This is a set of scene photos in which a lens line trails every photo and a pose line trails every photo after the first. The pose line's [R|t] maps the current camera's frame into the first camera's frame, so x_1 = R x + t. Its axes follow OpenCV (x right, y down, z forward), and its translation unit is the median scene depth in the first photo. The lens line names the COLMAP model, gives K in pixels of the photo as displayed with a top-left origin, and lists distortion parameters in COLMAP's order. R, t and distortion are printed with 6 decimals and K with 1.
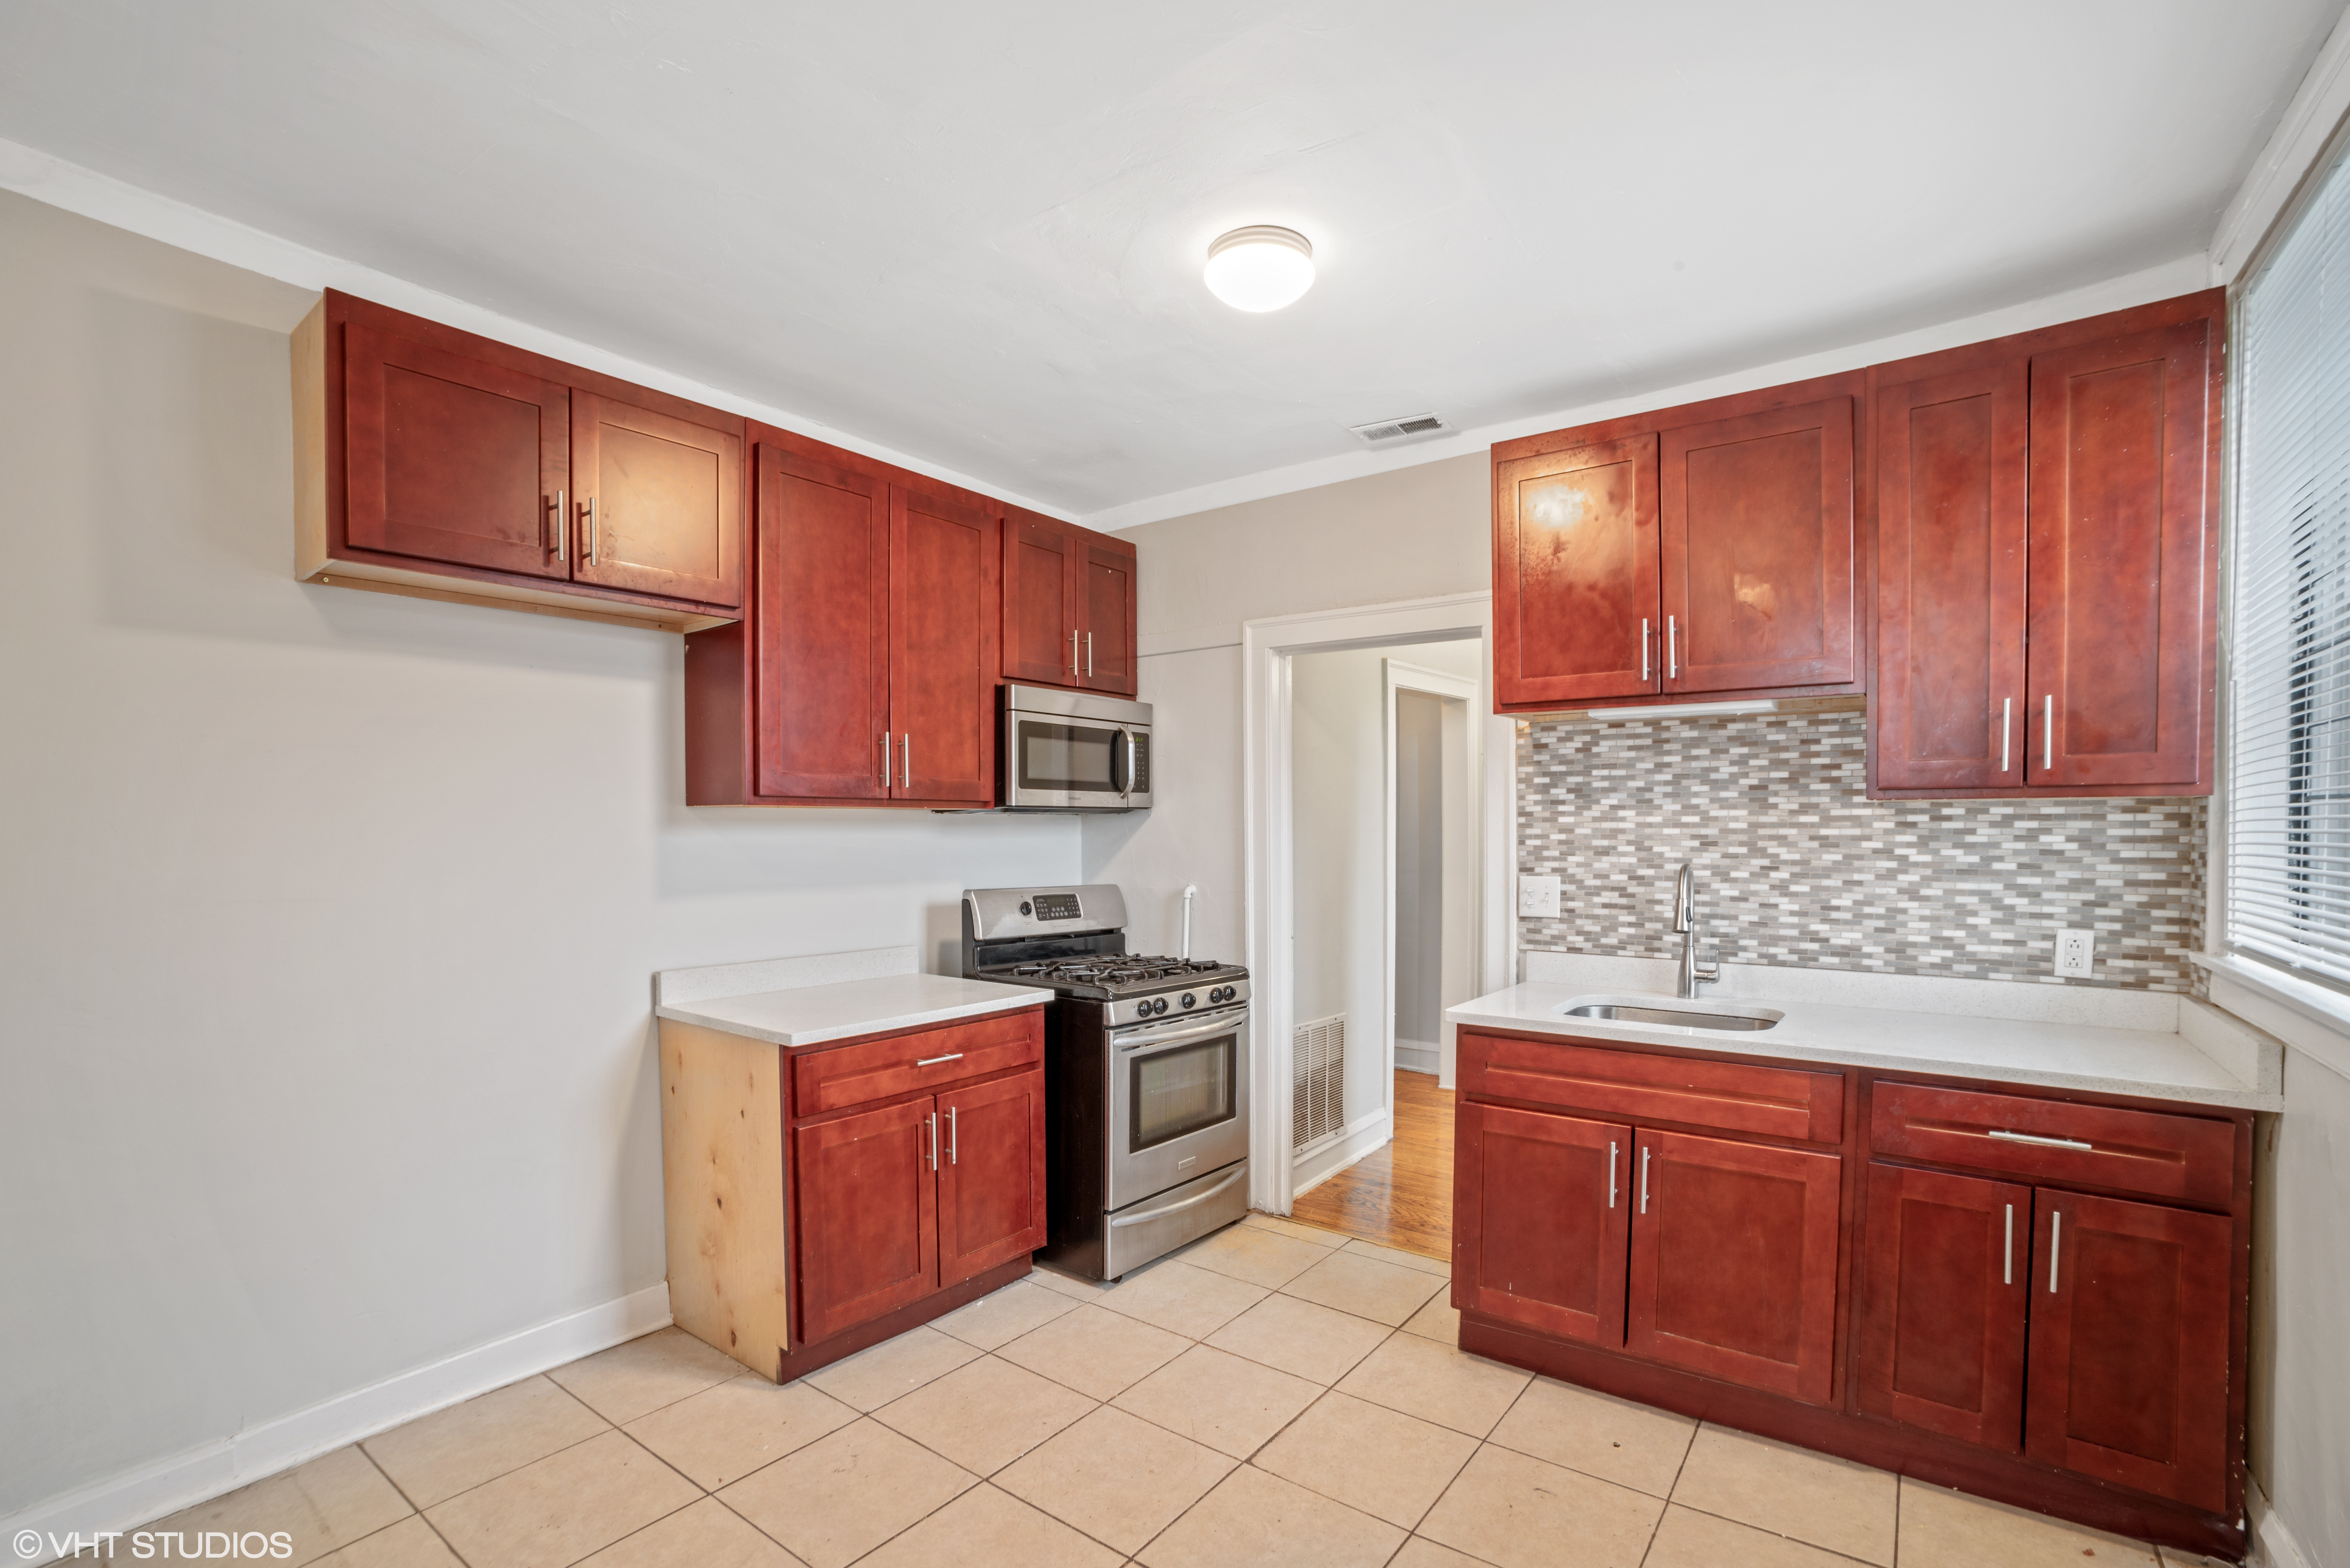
lens RADIAL K [[1095.7, 0, 1168.1], [0, 1095.7, 865.9], [0, 0, 1]] dist [-0.055602, 0.015920]
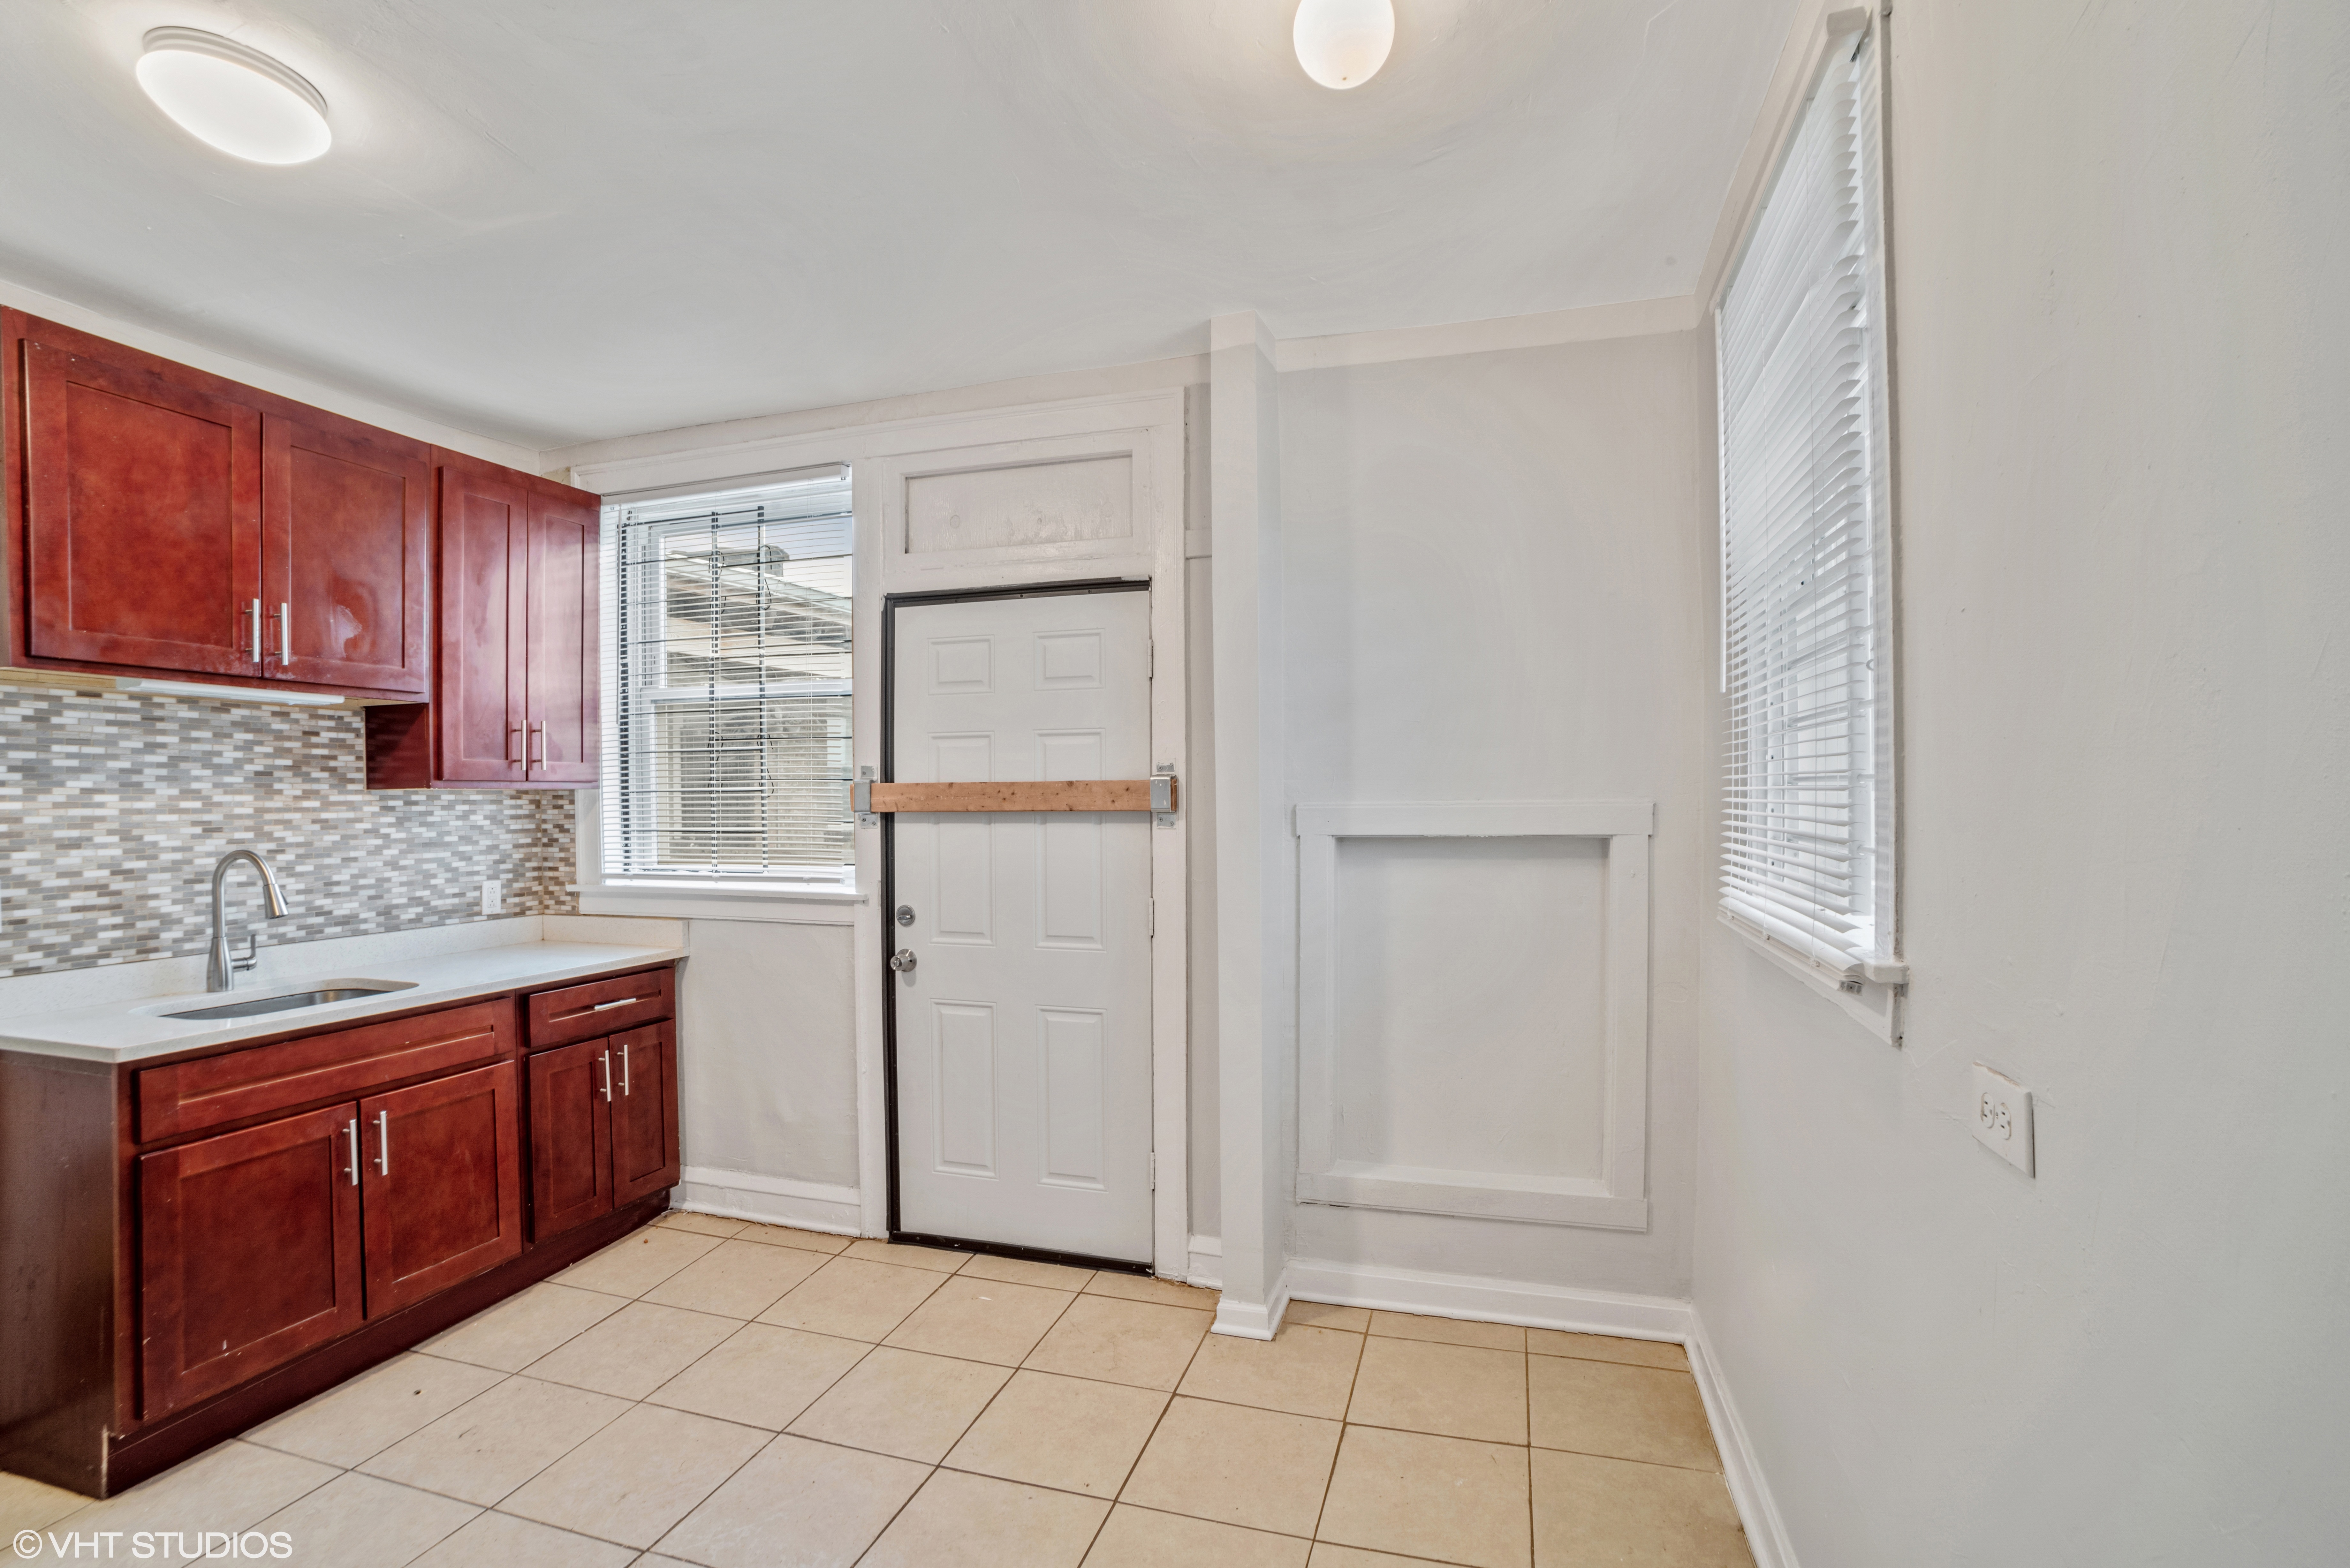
lens RADIAL K [[1095.7, 0, 1175.2], [0, 1095.7, 789.5], [0, 0, 1]] dist [-0.055602, 0.015920]
pose [[-0.334765, 0.014565, 0.942189, -0.709335], [0.046009, 0.998941, 0.000905, -0.018824], [-0.941178, 0.043652, -0.335081, 0.528824]]
